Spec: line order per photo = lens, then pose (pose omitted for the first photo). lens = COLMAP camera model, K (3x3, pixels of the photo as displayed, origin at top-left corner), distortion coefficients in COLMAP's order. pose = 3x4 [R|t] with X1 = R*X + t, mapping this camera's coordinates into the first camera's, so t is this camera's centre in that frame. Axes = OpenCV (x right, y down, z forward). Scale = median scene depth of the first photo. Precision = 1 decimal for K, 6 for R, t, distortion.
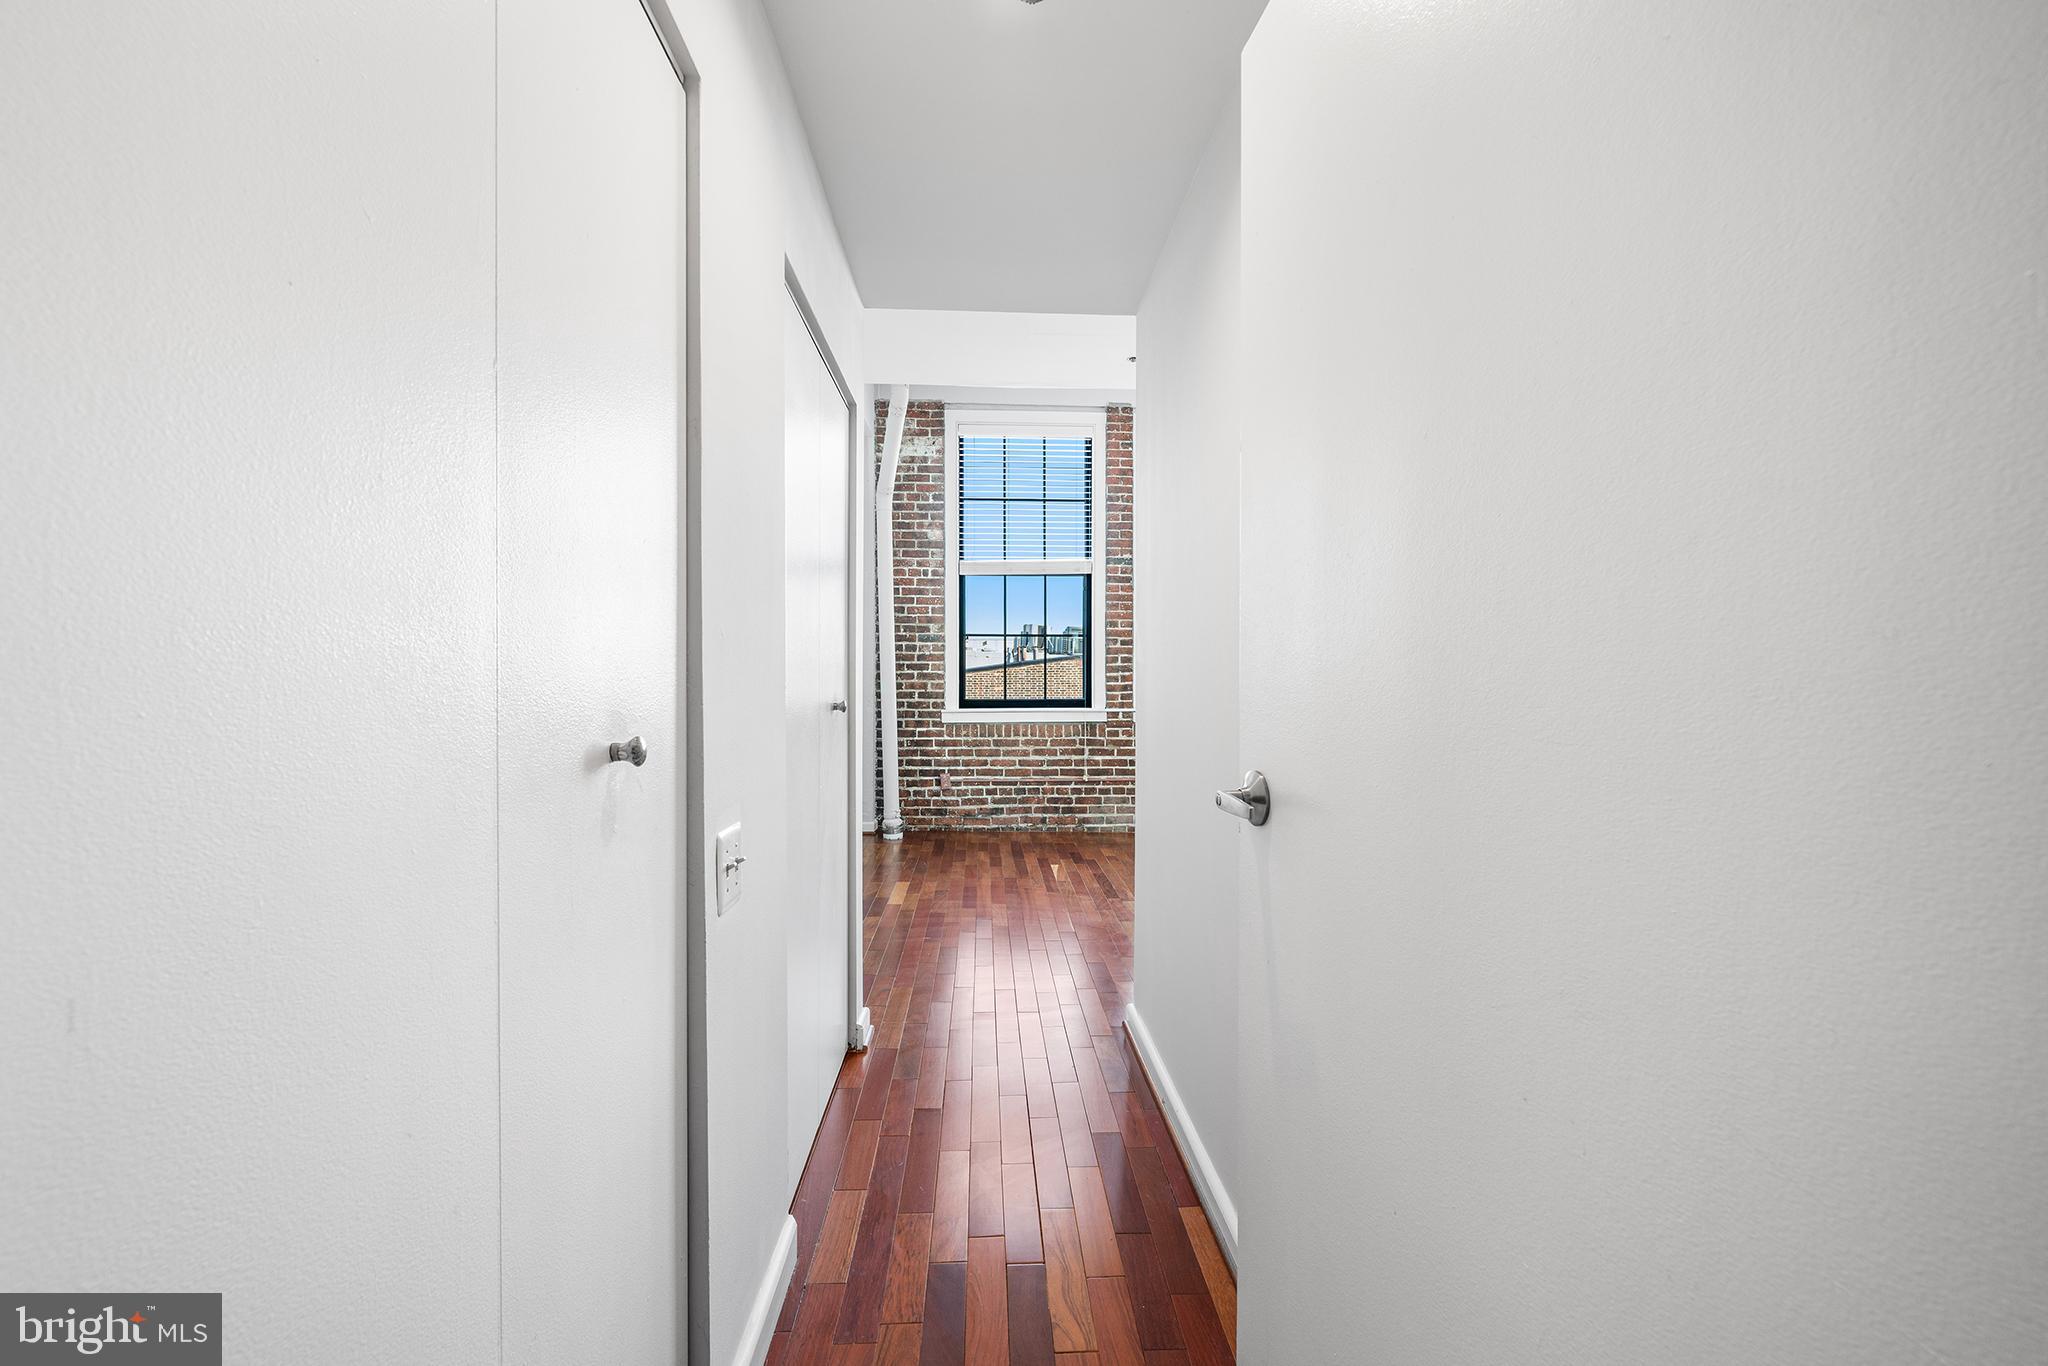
lens RADIAL K [[809.5, 0, 1041.6], [0, 809.5, 679.5], [0, 0, 1]] dist [-0.001027, 0.000676]
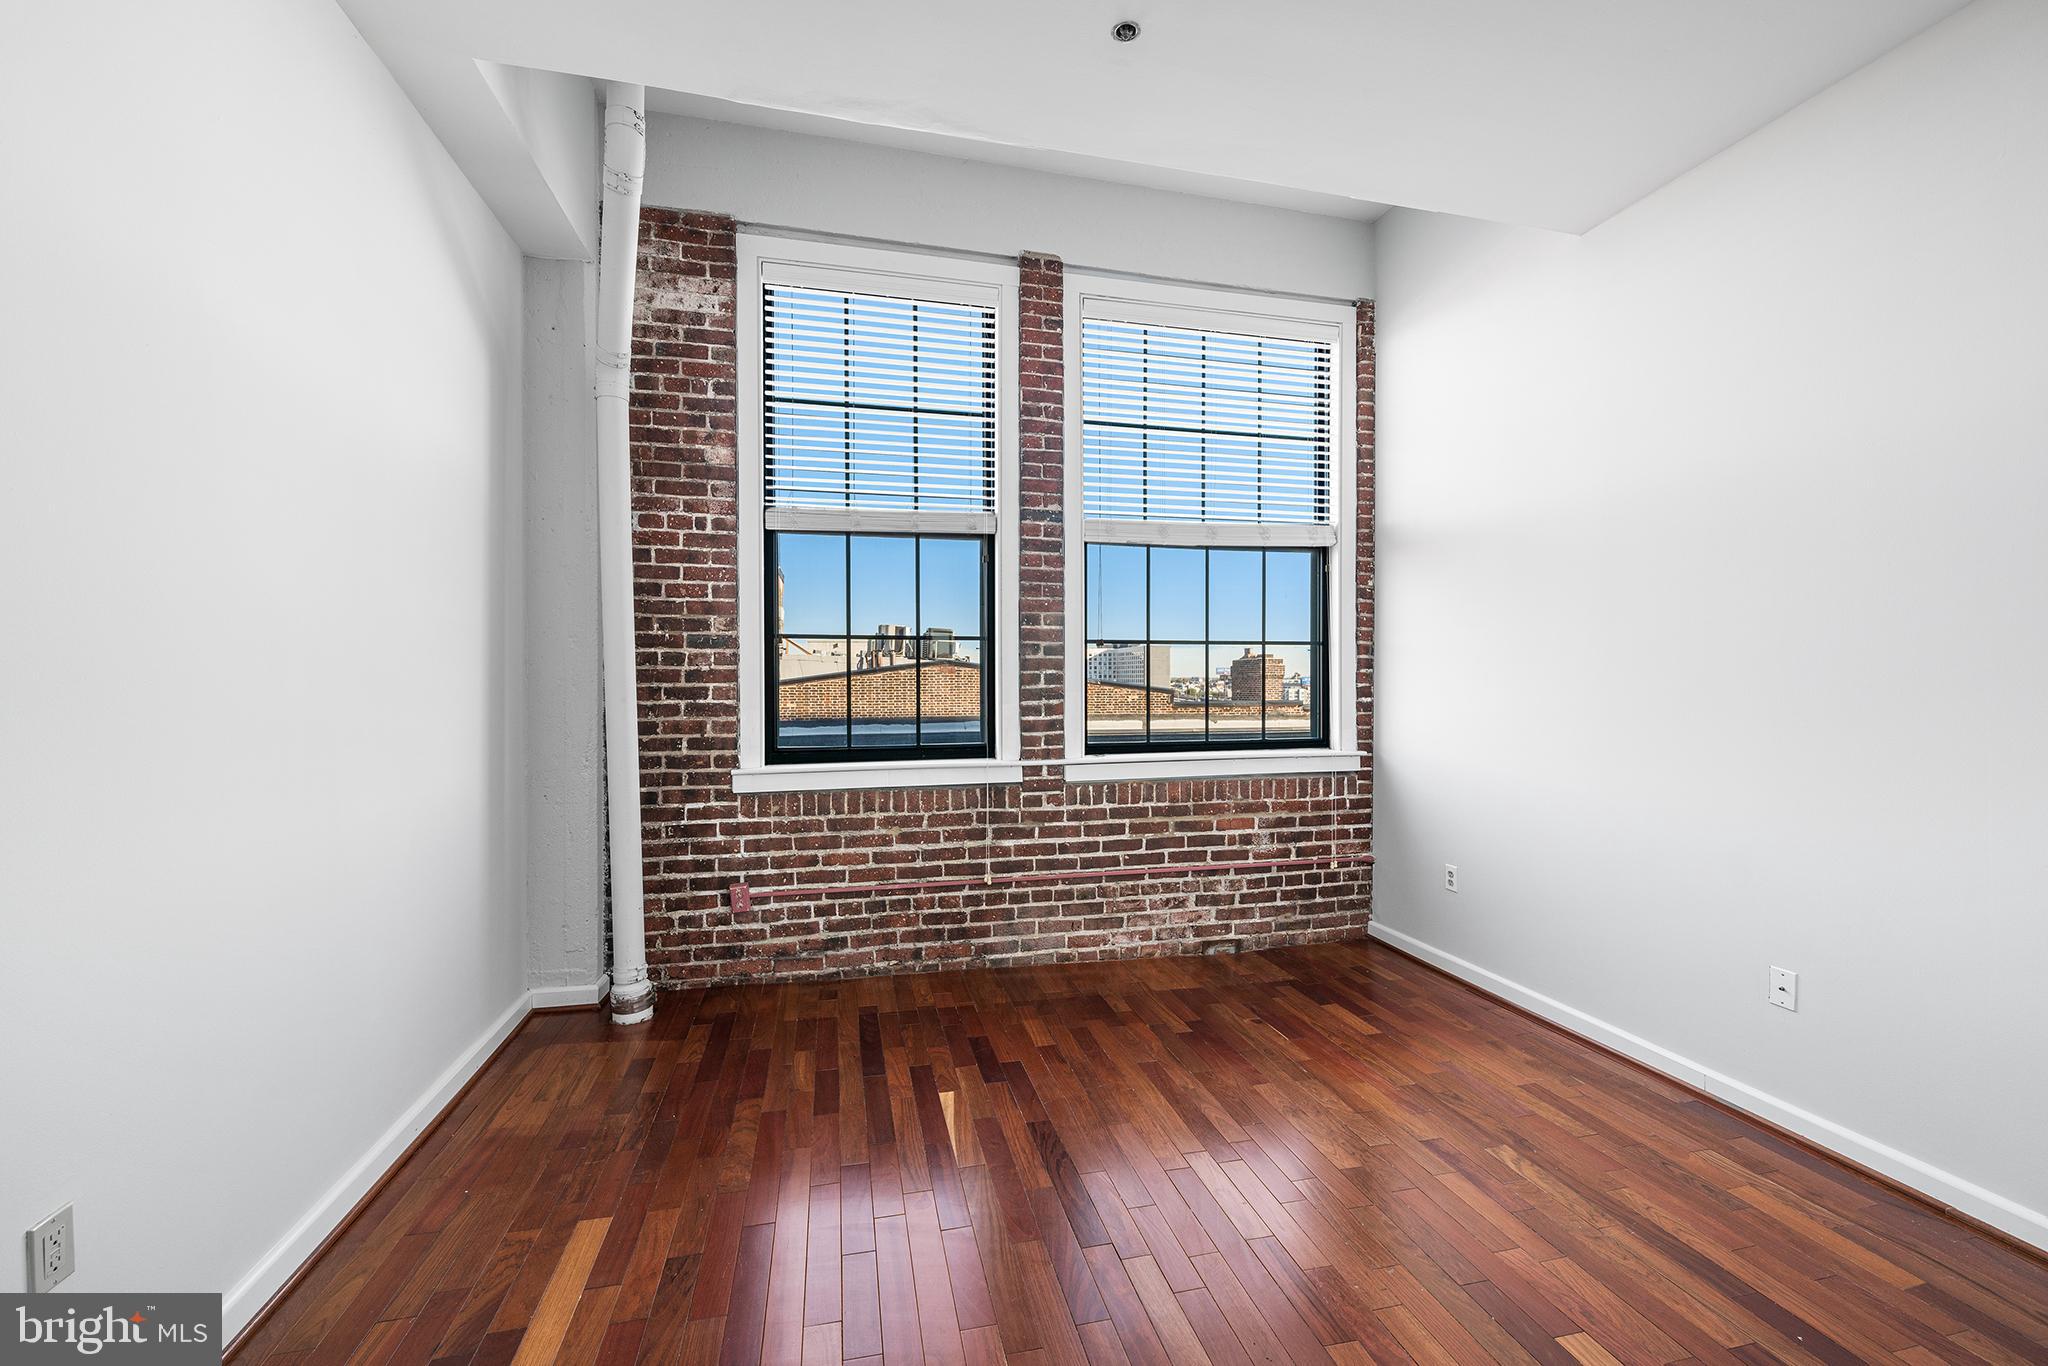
lens RADIAL K [[809.5, 0, 1032.0], [0, 809.5, 684.1], [0, 0, 1]] dist [-0.001027, 0.000676]
pose [[0.986330, -0.003529, 0.164742, -0.011145], [0.003130, 0.999992, 0.002681, -0.022233], [-0.164751, -0.002129, 0.986333, 0.409906]]
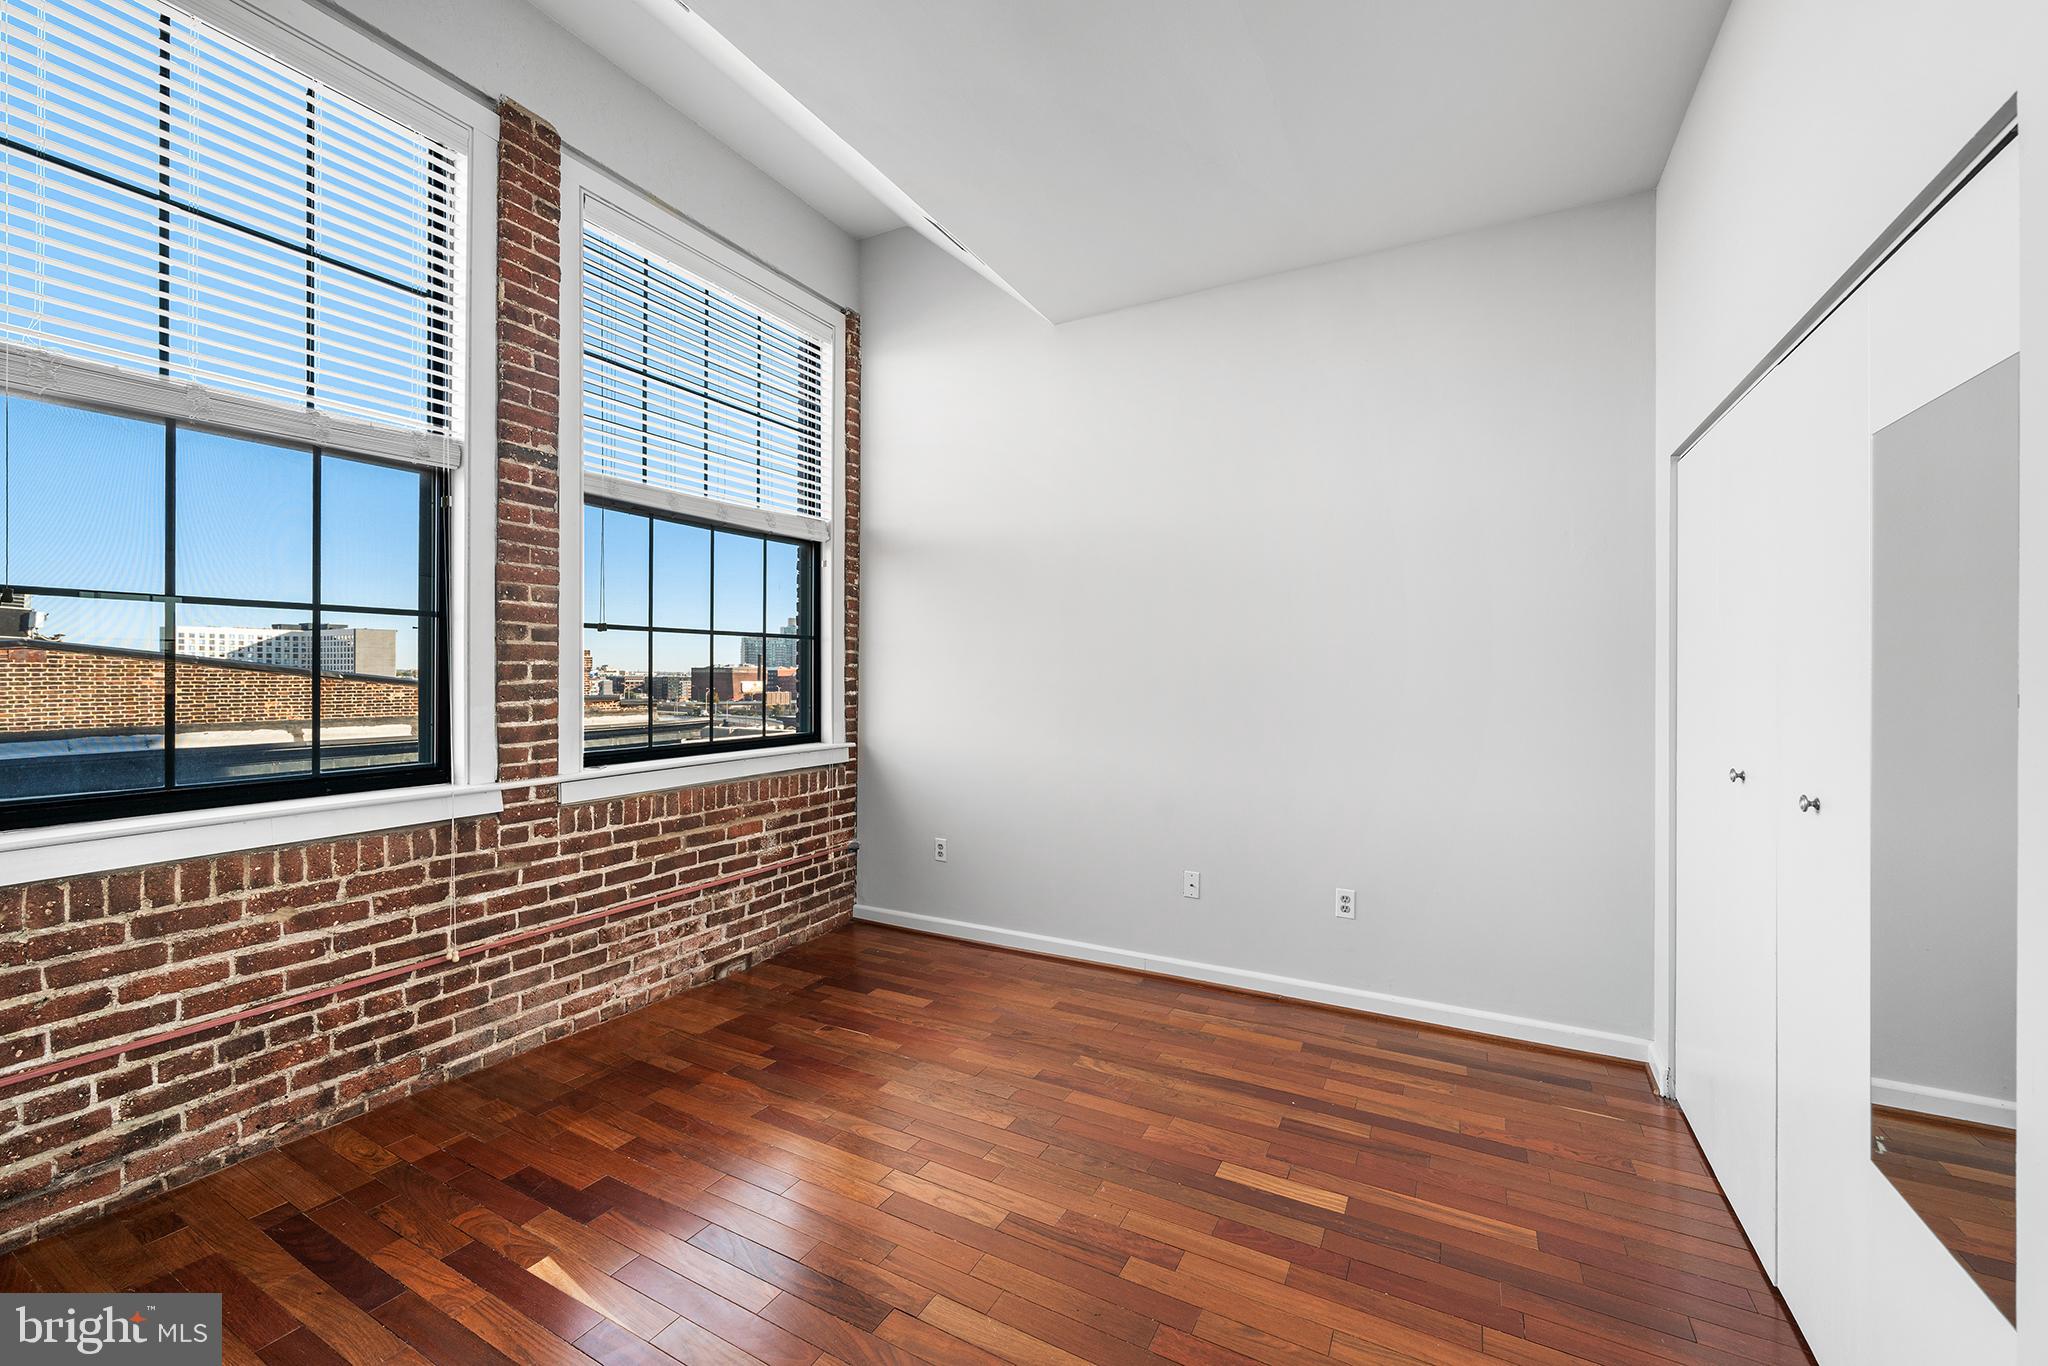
lens RADIAL K [[809.5, 0, 1029.1], [0, 809.5, 672.3], [0, 0, 1]] dist [-0.001027, 0.000676]
pose [[0.540380, 0.001511, 0.841420, -0.137326], [0.000417, 0.999998, -0.002064, -0.023239], [-0.841421, 0.001467, 0.540378, 0.521256]]
